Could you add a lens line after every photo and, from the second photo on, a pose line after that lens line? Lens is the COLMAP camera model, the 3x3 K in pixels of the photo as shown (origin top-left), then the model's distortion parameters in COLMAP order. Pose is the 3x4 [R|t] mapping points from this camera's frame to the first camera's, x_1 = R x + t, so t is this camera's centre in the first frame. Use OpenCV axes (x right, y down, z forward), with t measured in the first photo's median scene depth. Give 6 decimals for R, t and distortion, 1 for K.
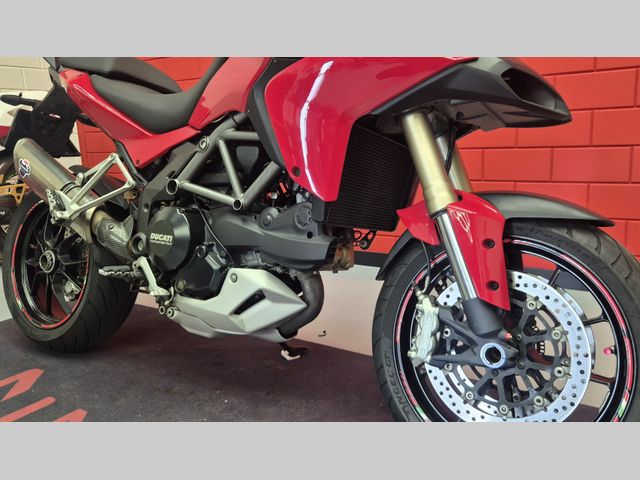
lens RADIAL K [[538.2, 0, 320.0], [0, 538.2, 240.0], [0, 0, 1]] dist [0.043428, -0.003612]
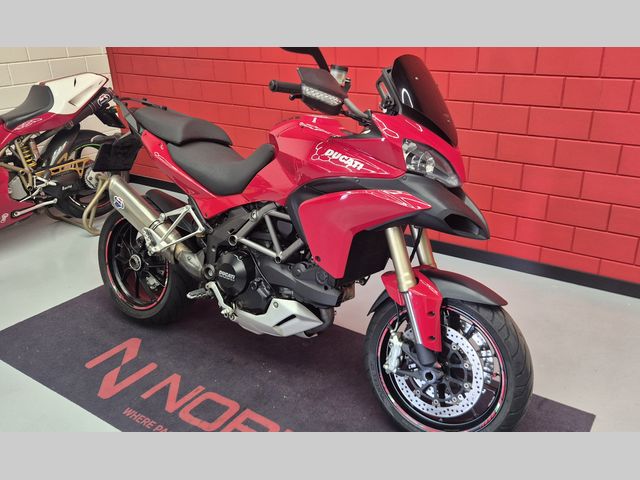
lens RADIAL K [[586.7, 0, 320.0], [0, 586.7, 240.0], [0, 0, 1]] dist [0.046641, -0.001553]
pose [[0.999499, 0.013594, -0.028569, 0.010176], [-0.006879, 0.974760, 0.223151, -0.475053], [0.030881, -0.222842, 0.974365, -0.573159]]
